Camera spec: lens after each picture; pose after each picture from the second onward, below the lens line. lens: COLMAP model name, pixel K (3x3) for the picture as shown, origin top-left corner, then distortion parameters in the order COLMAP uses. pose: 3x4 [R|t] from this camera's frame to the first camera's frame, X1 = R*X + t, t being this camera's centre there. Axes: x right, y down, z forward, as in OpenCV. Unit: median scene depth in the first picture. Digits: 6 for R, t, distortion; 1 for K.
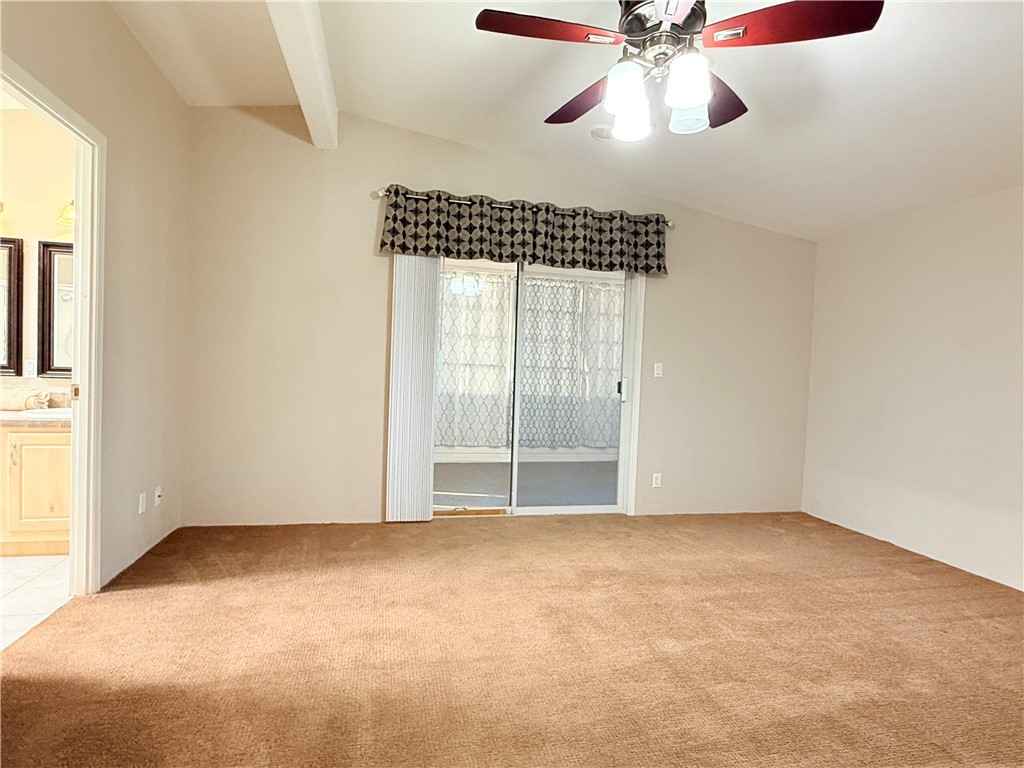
lens RADIAL K [[538.7, 0, 516.3], [0, 538.7, 383.1], [0, 0, 1]] dist [-0.002418, -0.000383]
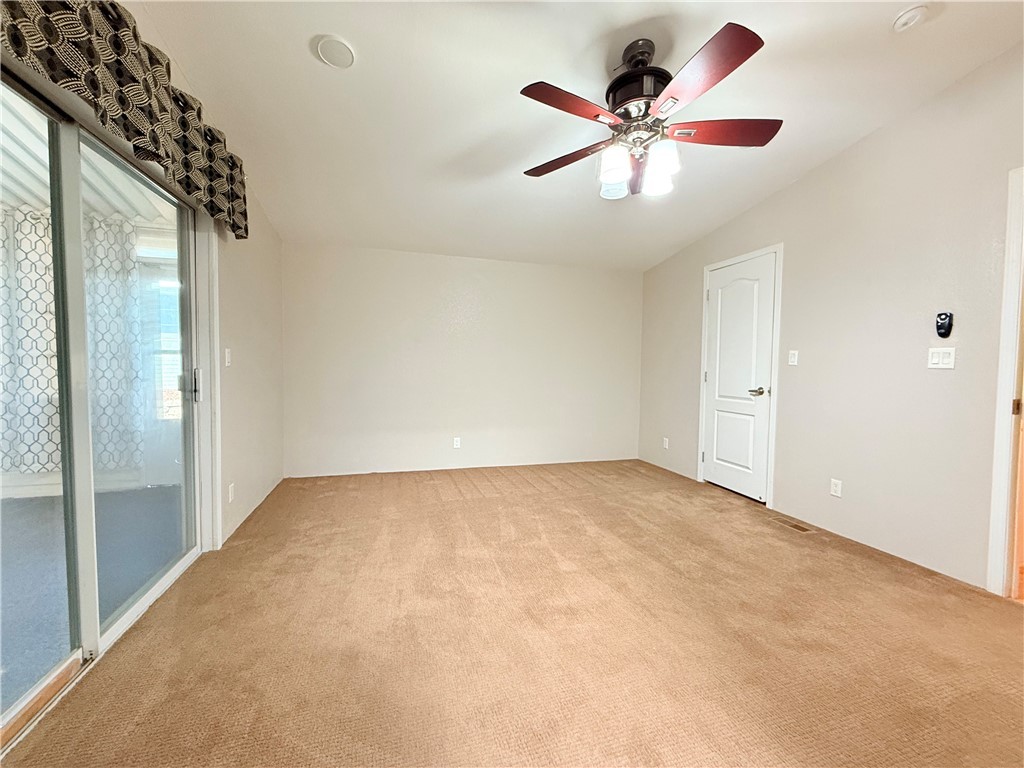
lens RADIAL K [[420.4, 0, 520.6], [0, 420.4, 390.3], [0, 0, 1]] dist [0.002949, -0.000121]
pose [[-0.073839, -0.105899, 0.991632, -0.475147], [-0.000091, 0.994347, 0.106182, -0.039449], [-0.997270, 0.007751, -0.073432, 0.812478]]
